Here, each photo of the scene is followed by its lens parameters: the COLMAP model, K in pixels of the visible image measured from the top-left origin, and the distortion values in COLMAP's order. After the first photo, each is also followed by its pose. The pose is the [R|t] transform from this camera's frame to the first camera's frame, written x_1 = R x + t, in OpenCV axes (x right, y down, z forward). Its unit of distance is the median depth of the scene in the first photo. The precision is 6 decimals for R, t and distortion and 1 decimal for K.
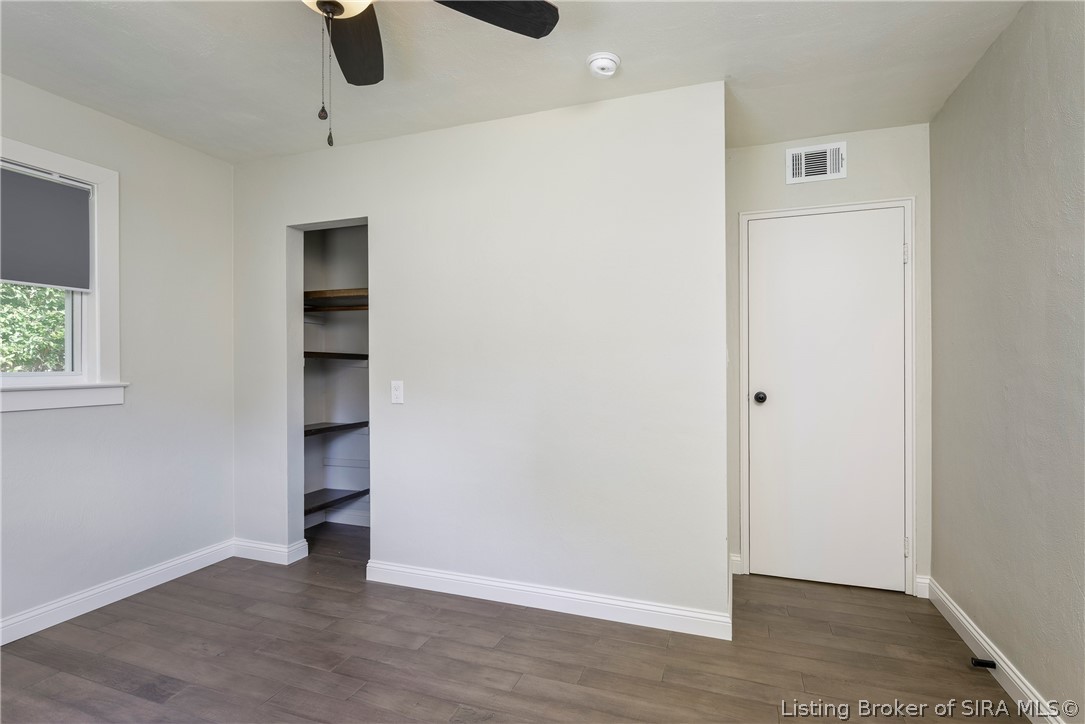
lens RADIAL K [[526.2, 0, 542.5], [0, 526.2, 362.0], [0, 0, 1]] dist [0.000722, 0.000083]
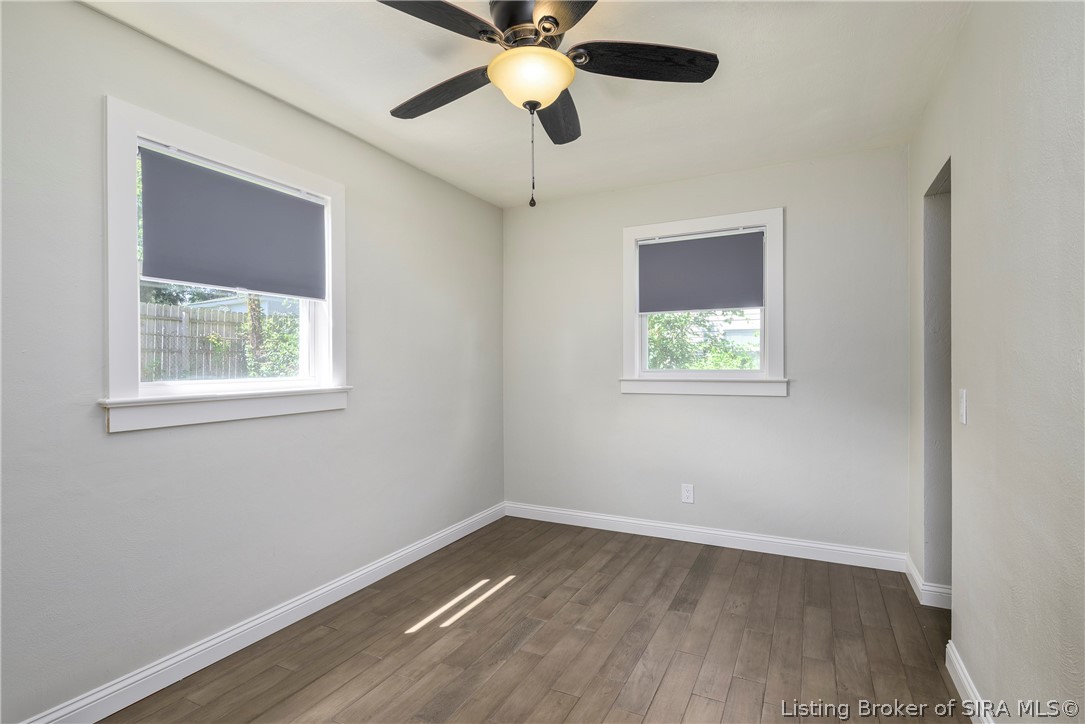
lens RADIAL K [[520.8, 0, 545.4], [0, 520.8, 367.2], [0, 0, 1]] dist [-0.001749, -0.000830]
pose [[-0.121930, 0.010172, -0.992487, 0.516212], [0.008807, 0.999919, 0.009166, -0.004798], [0.992500, -0.007623, -0.122010, 0.658785]]
